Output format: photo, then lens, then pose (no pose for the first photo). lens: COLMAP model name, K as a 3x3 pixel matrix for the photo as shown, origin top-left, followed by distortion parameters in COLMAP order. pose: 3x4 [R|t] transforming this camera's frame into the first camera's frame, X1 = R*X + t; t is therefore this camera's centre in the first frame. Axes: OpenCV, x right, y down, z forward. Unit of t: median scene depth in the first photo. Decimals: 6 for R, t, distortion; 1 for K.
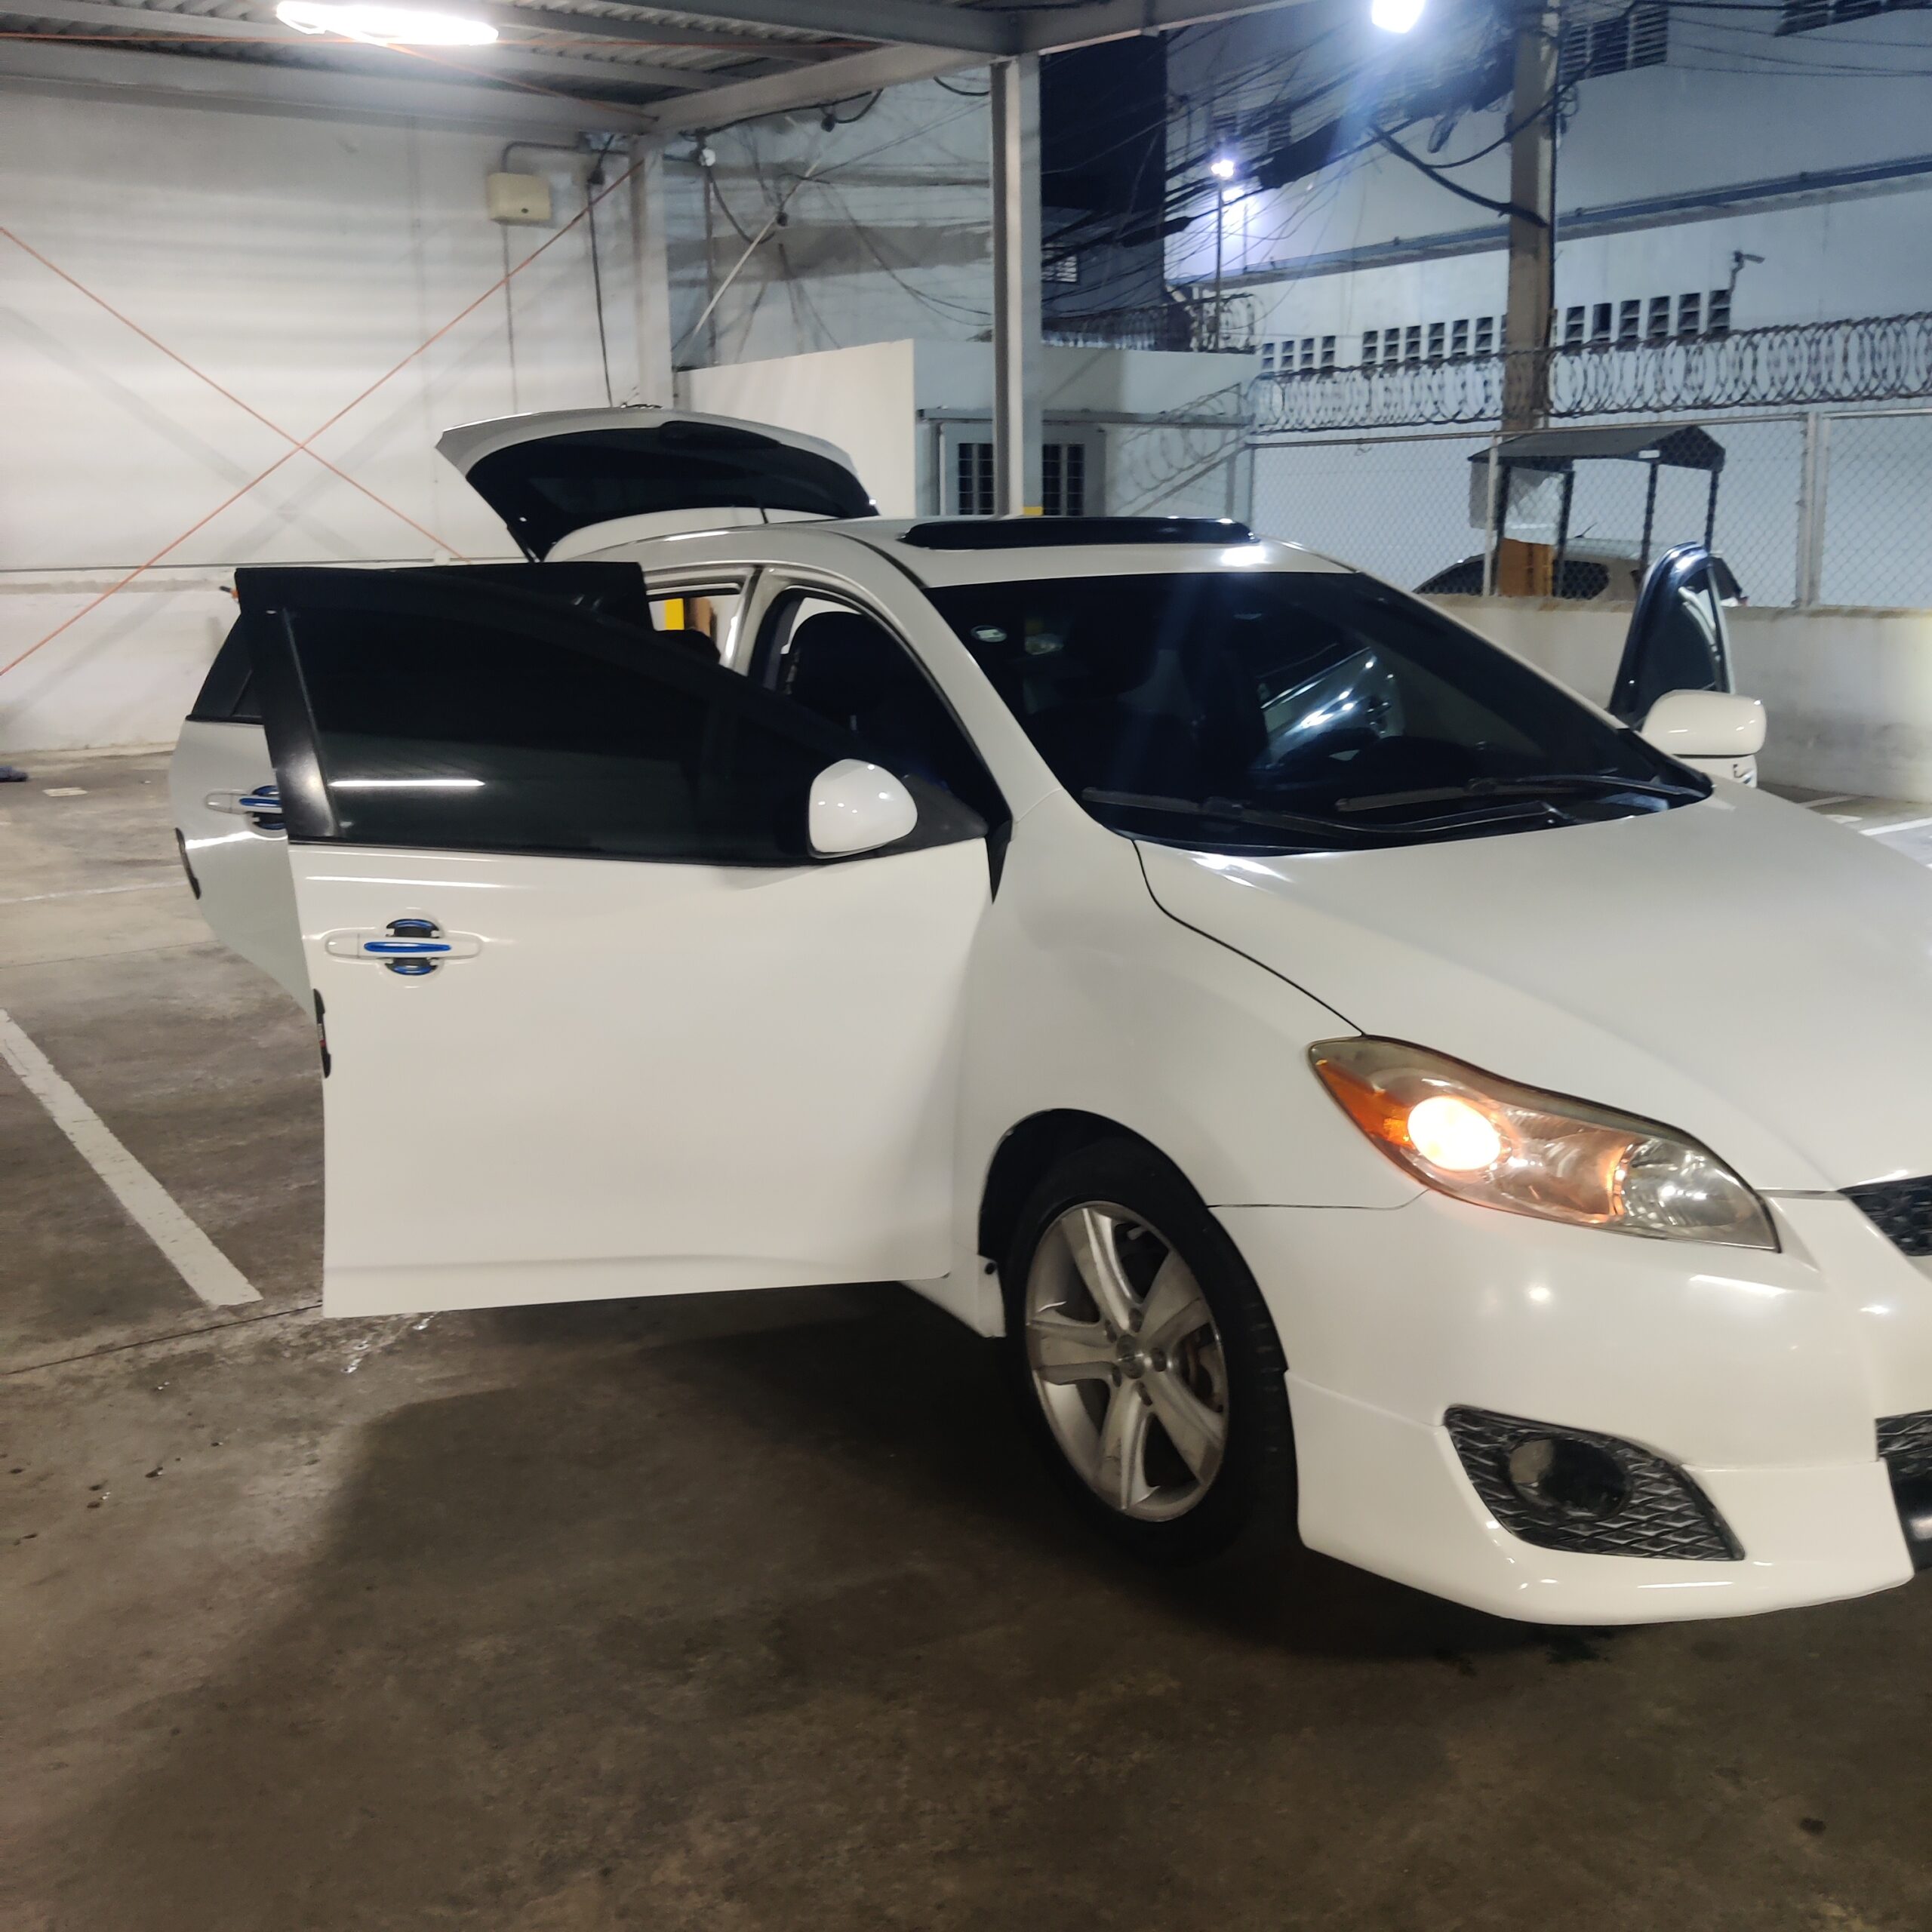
lens RADIAL K [[1951.9, 0, 939.4], [0, 1951.9, 974.4], [0, 0, 1]] dist [0.008256, -0.054250]
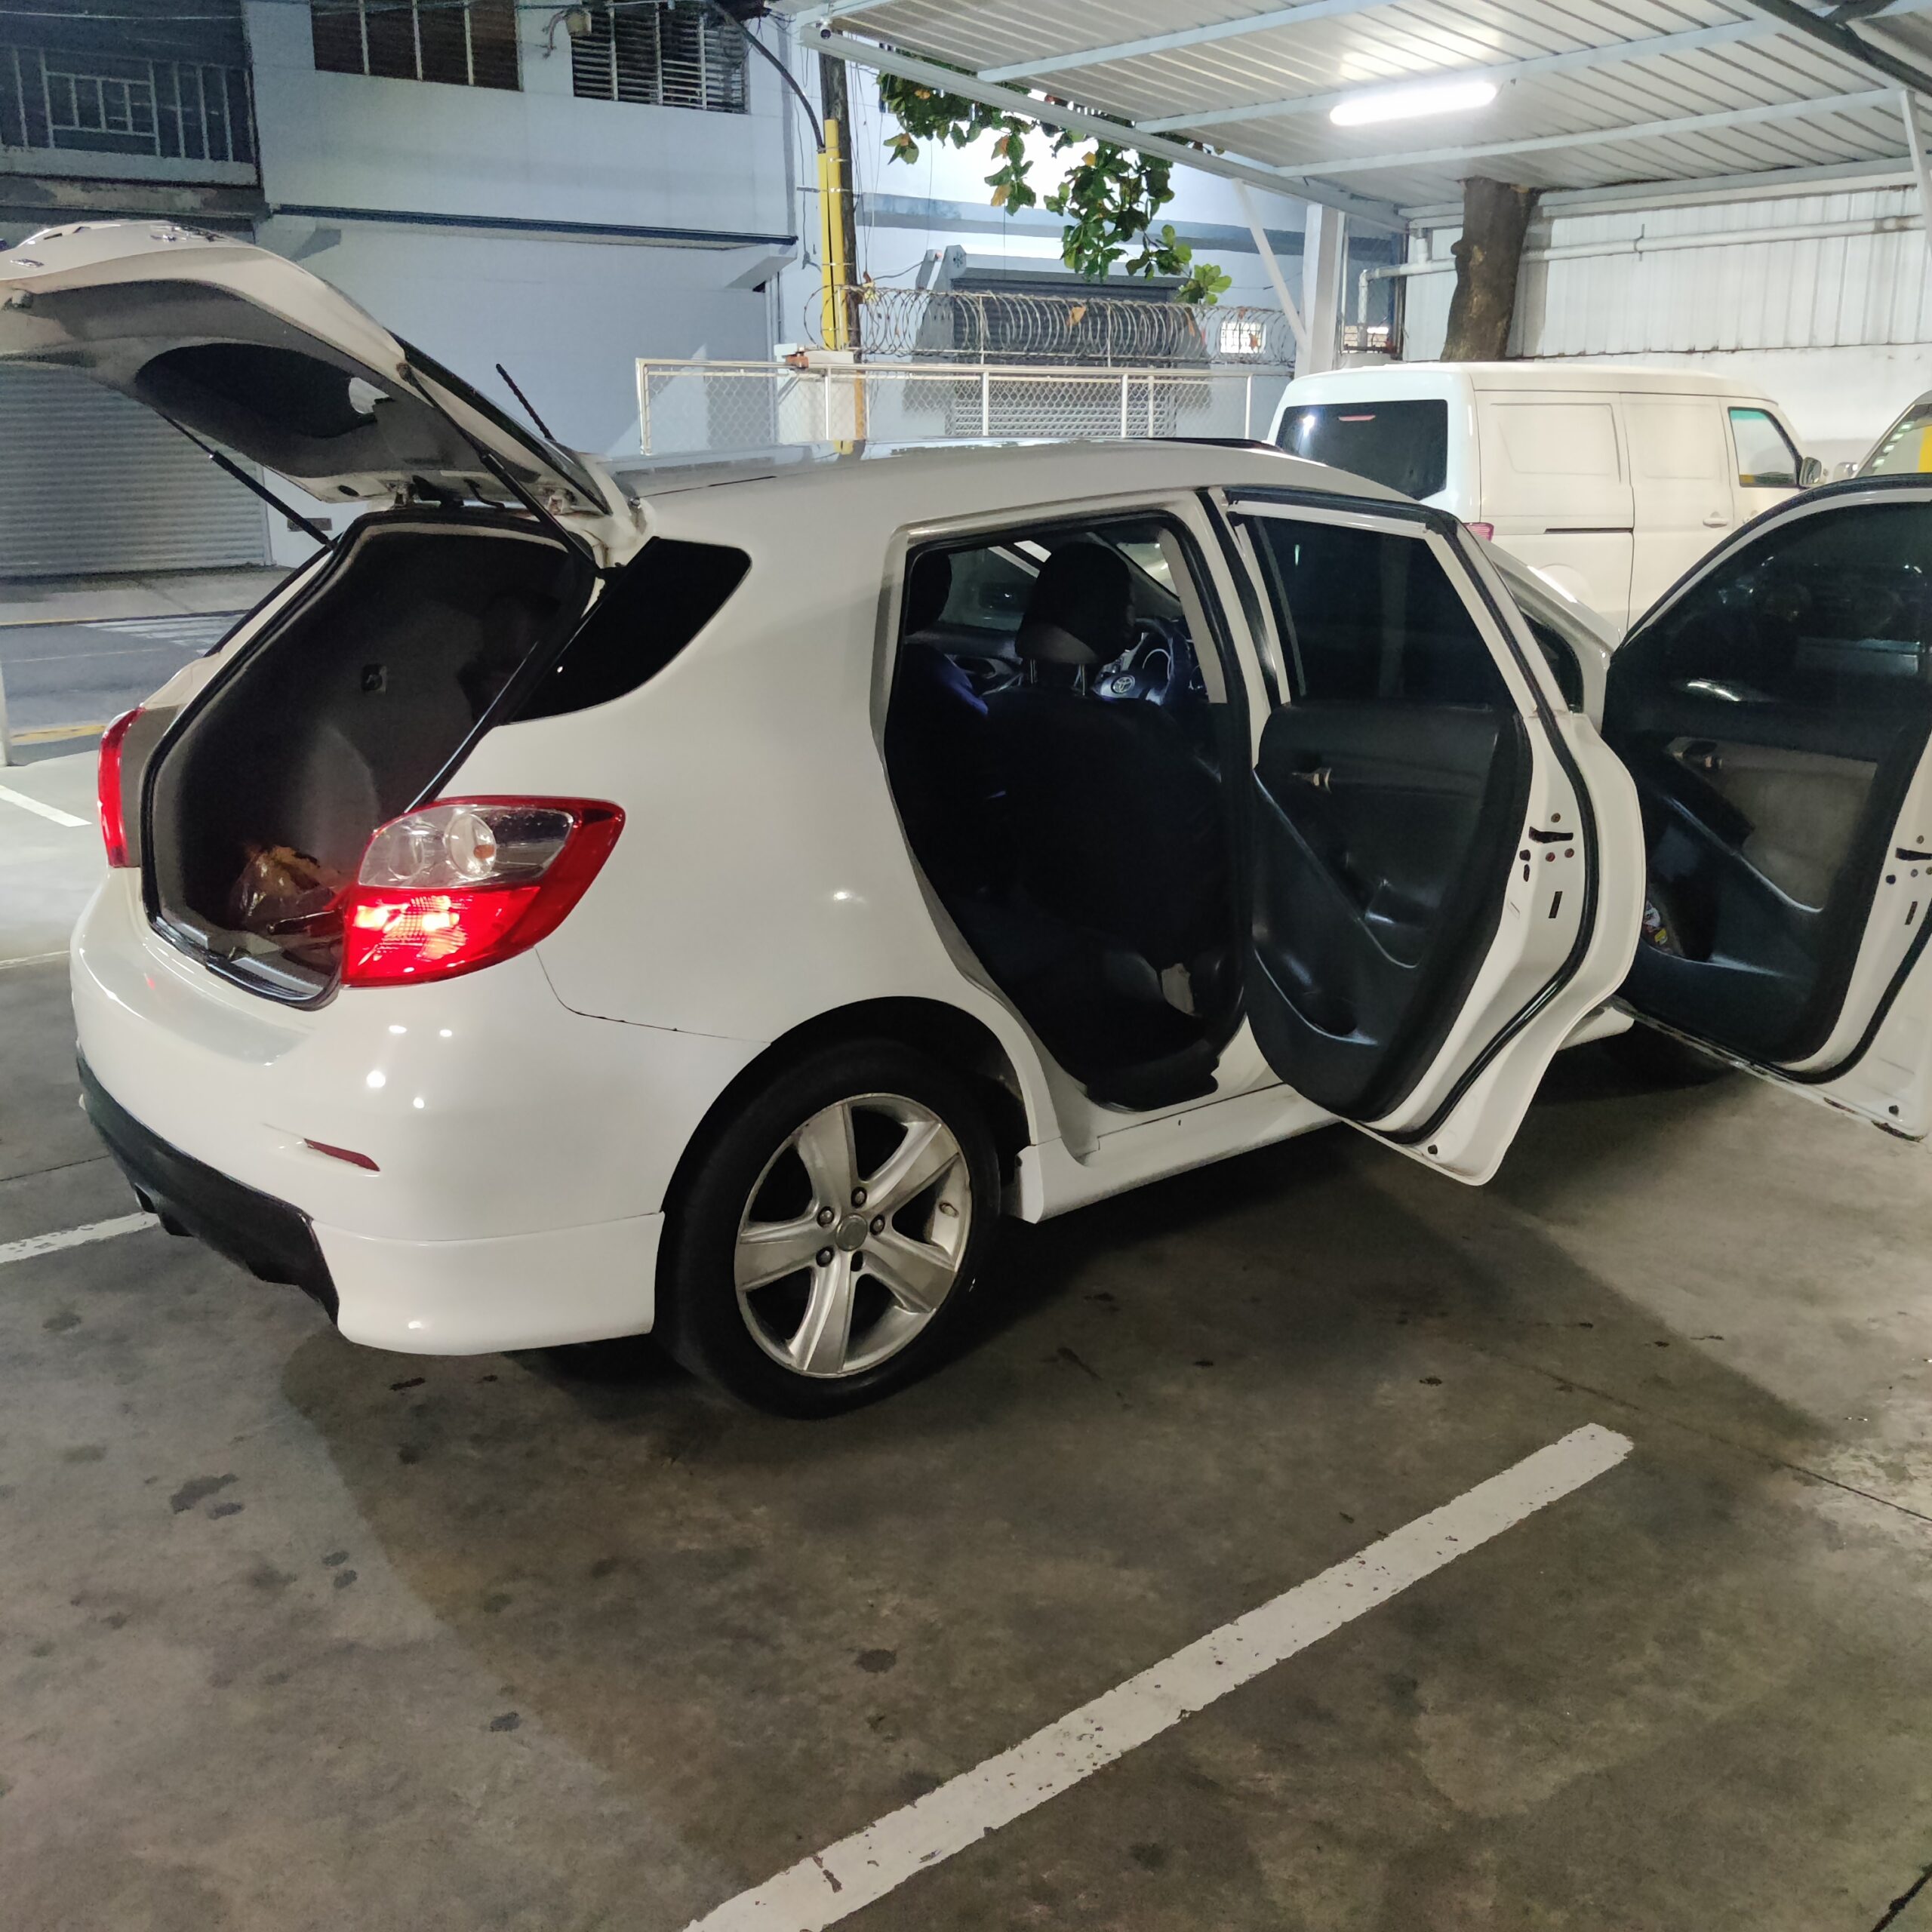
lens RADIAL K [[1951.9, 0, 939.4], [0, 1951.9, 974.4], [0, 0, 1]] dist [0.008256, -0.054250]
pose [[-0.078752, -0.237176, 0.968269, -1.335879], [0.248887, 0.935850, 0.249478, -0.338810], [-0.965325, 0.260637, -0.014670, 1.555835]]
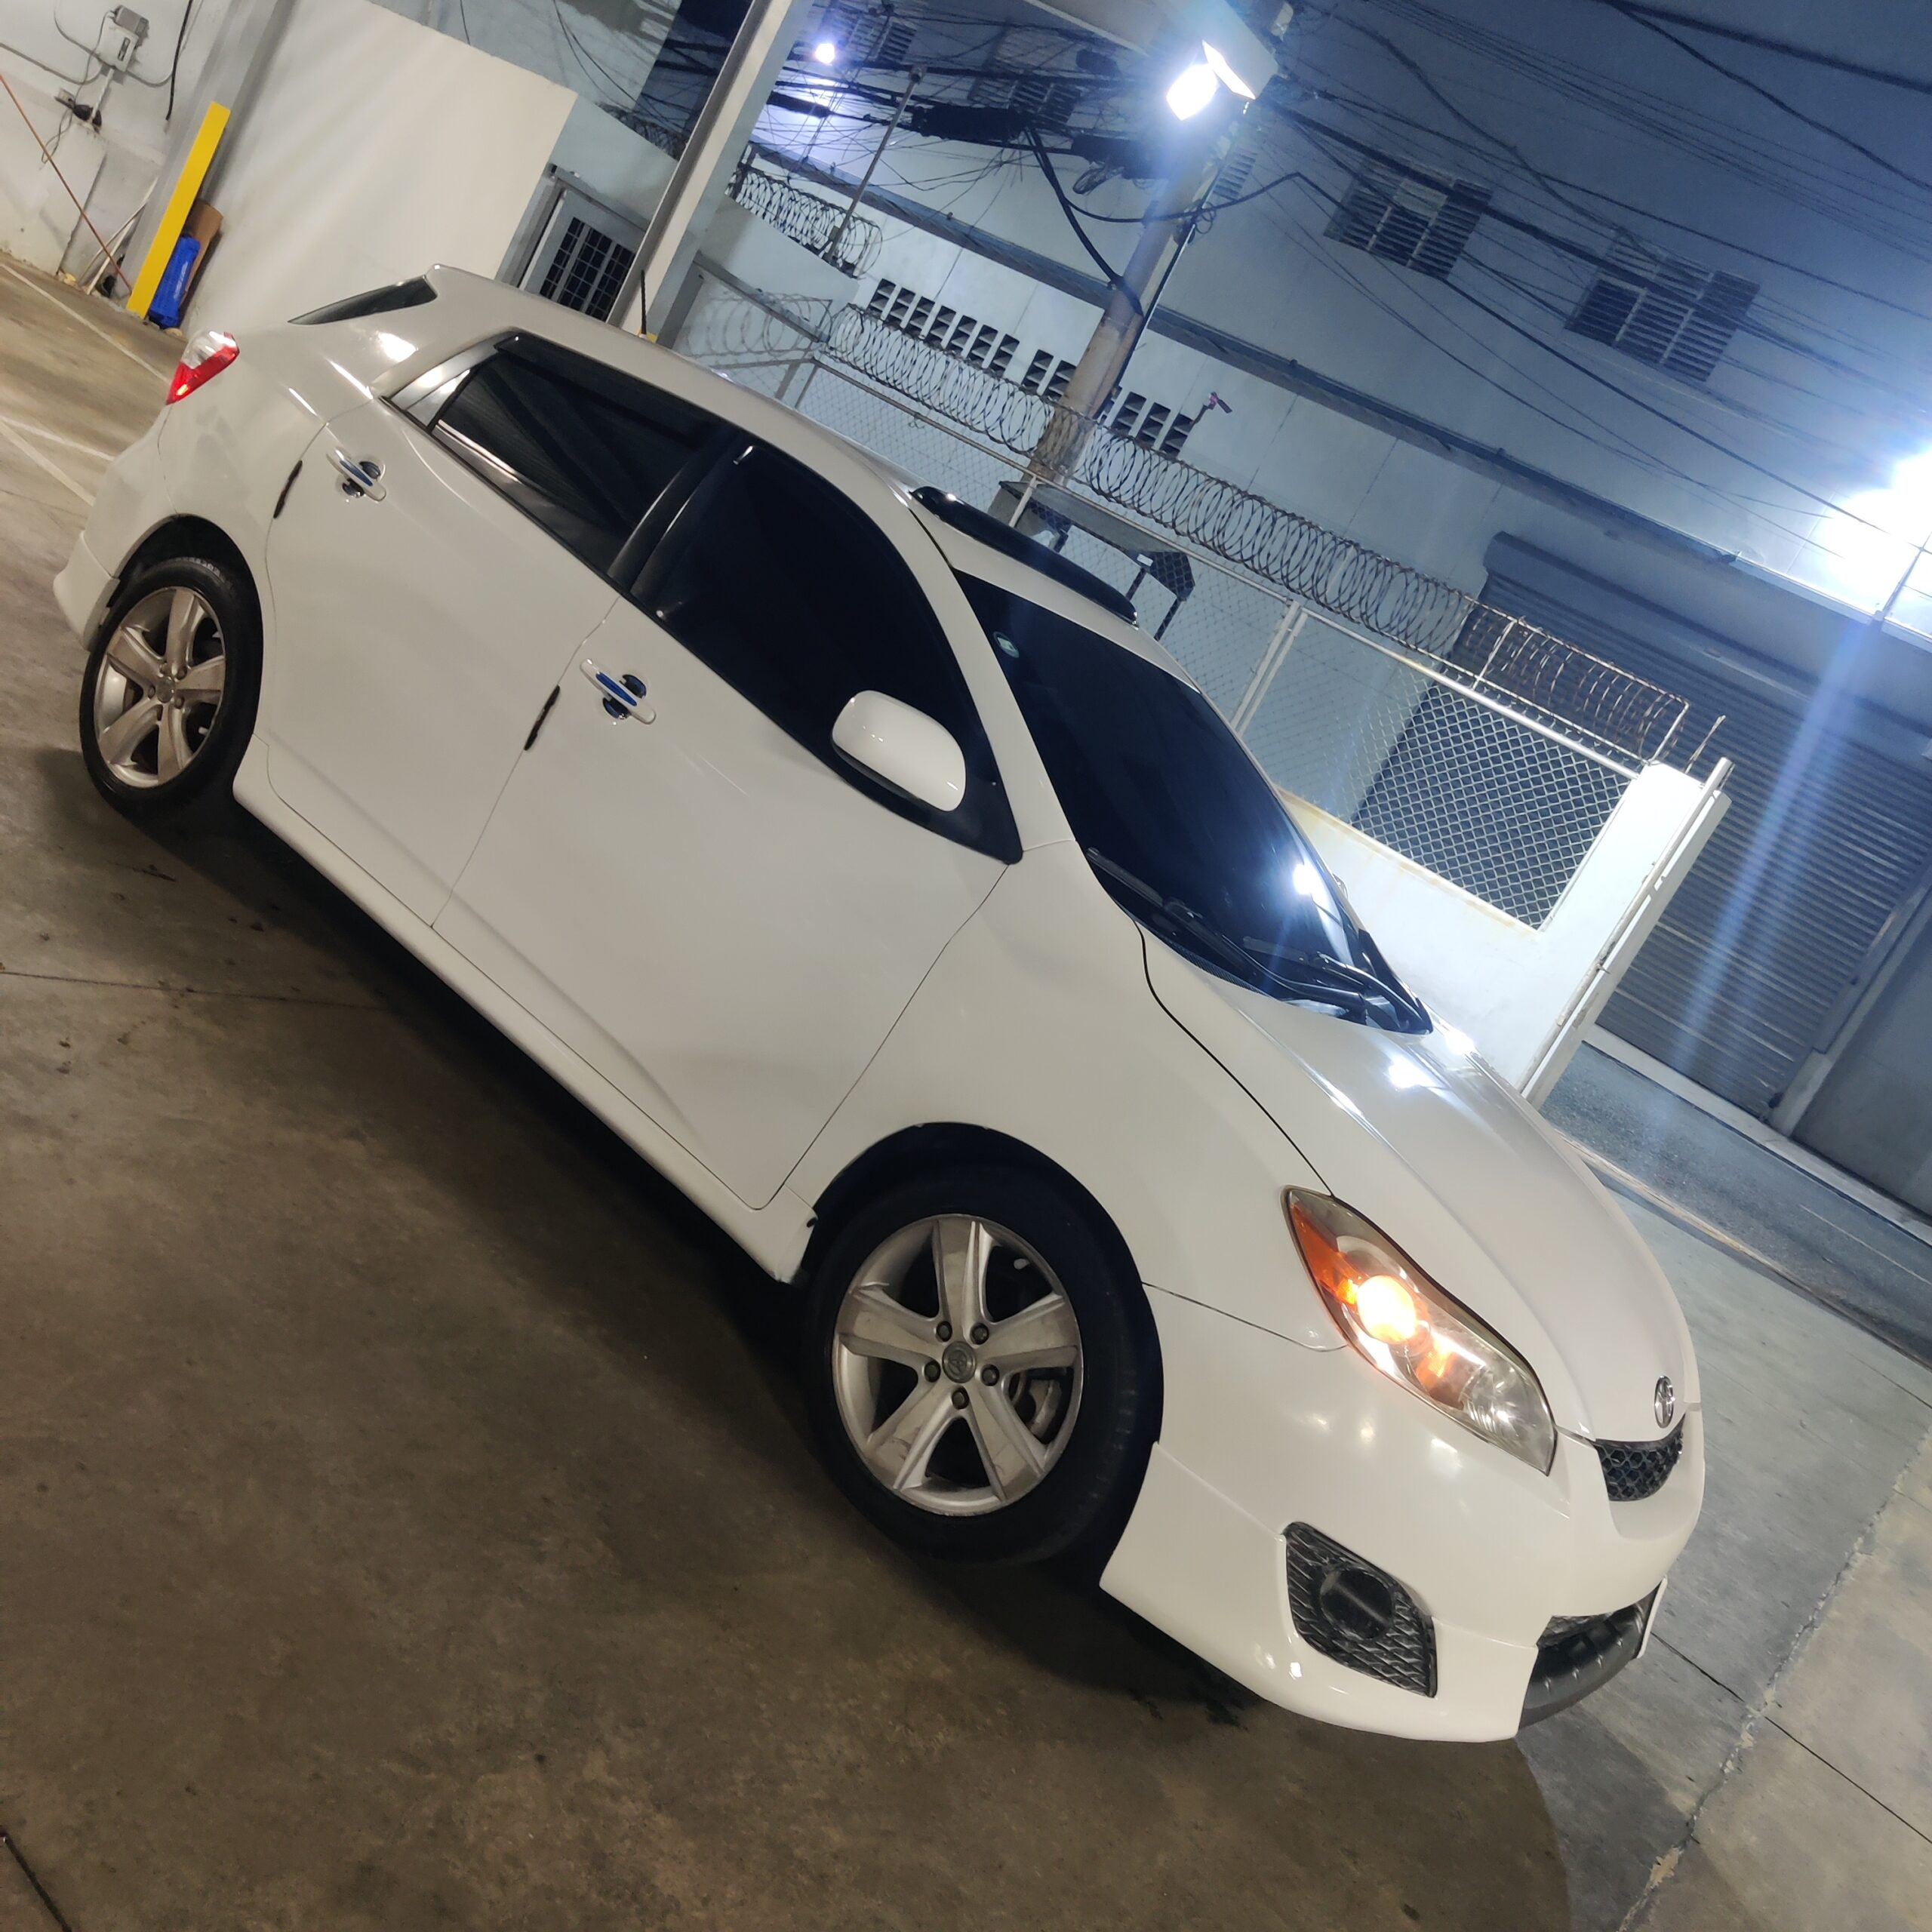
lens RADIAL K [[1943.1, 0, 966.0], [0, 1943.1, 966.0], [0, 0, 1]] dist [0.031778, -0.102765]
pose [[0.830039, 0.370970, 0.416432, -0.428105], [-0.400319, 0.916194, -0.018250, 0.012514], [-0.388303, -0.151558, 0.908984, 0.048622]]
